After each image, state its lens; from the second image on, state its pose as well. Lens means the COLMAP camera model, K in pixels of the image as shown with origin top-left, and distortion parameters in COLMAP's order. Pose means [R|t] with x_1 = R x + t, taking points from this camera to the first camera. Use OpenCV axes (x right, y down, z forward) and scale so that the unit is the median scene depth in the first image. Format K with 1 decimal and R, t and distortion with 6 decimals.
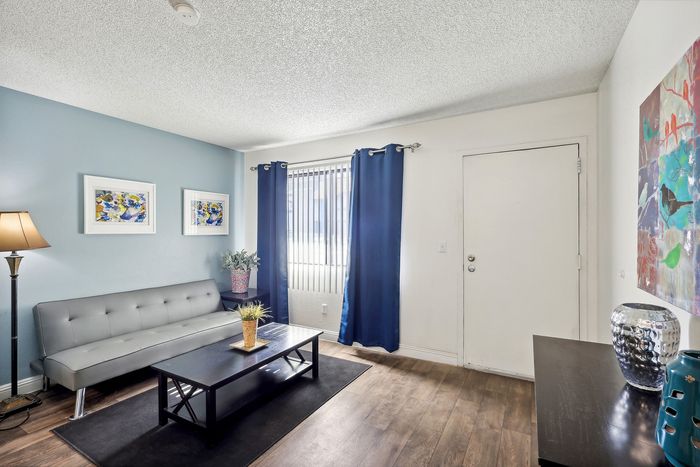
lens RADIAL K [[323.6, 0, 356.3], [0, 323.6, 235.0], [0, 0, 1]] dist [0.000906, -0.001299]
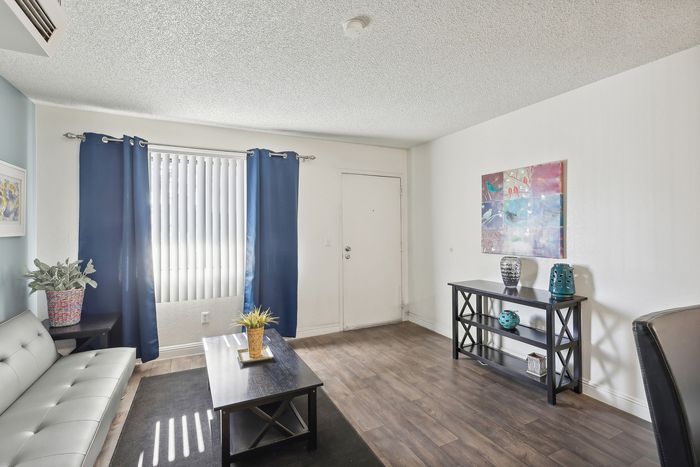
lens RADIAL K [[323.6, 0, 351.5], [0, 323.6, 231.5], [0, 0, 1]] dist [0.000906, -0.001299]
pose [[0.564217, -0.008553, 0.825582, -0.677243], [0.012620, 0.999919, 0.001735, -0.003594], [-0.825530, 0.009440, 0.564280, 0.194282]]
